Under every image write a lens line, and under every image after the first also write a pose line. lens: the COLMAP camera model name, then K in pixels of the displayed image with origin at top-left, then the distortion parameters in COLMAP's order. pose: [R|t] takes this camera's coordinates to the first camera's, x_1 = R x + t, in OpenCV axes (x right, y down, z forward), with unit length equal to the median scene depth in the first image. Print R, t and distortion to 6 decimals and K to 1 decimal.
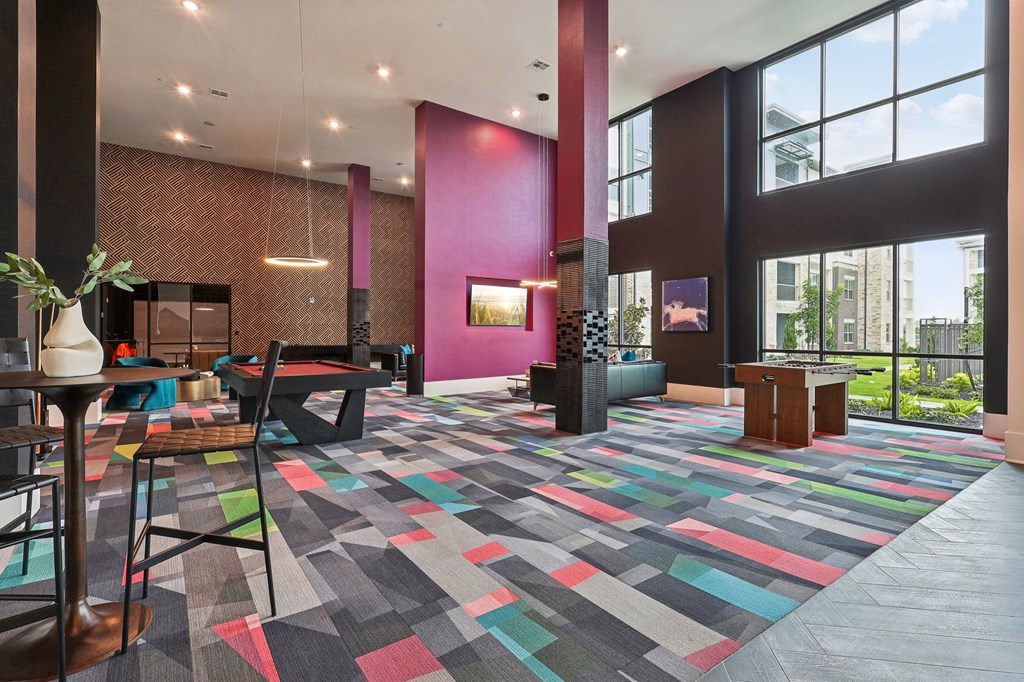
lens RADIAL K [[482.3, 0, 512.4], [0, 482.3, 335.6], [0, 0, 1]] dist [-0.002392, -0.000234]
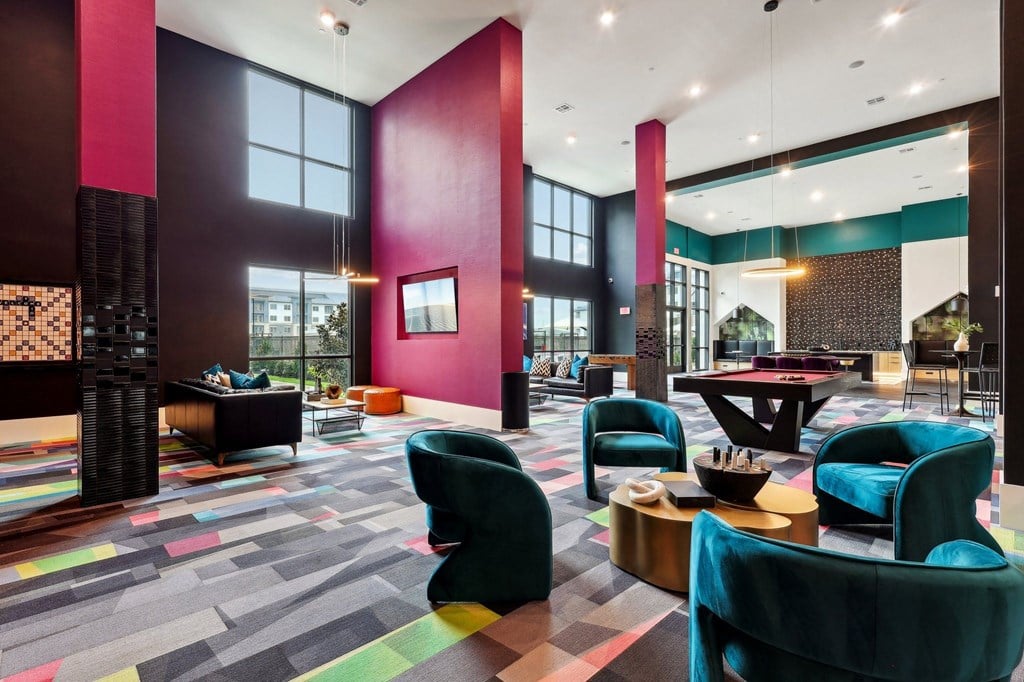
lens RADIAL K [[477.7, 0, 508.1], [0, 477.7, 342.8], [0, 0, 1]] dist [-0.003411, 0.001100]
pose [[-0.138471, 0.003892, 0.990359, -0.573460], [0.005466, 0.999980, -0.003165, 0.000652], [-0.990351, 0.004975, -0.138490, 0.711772]]
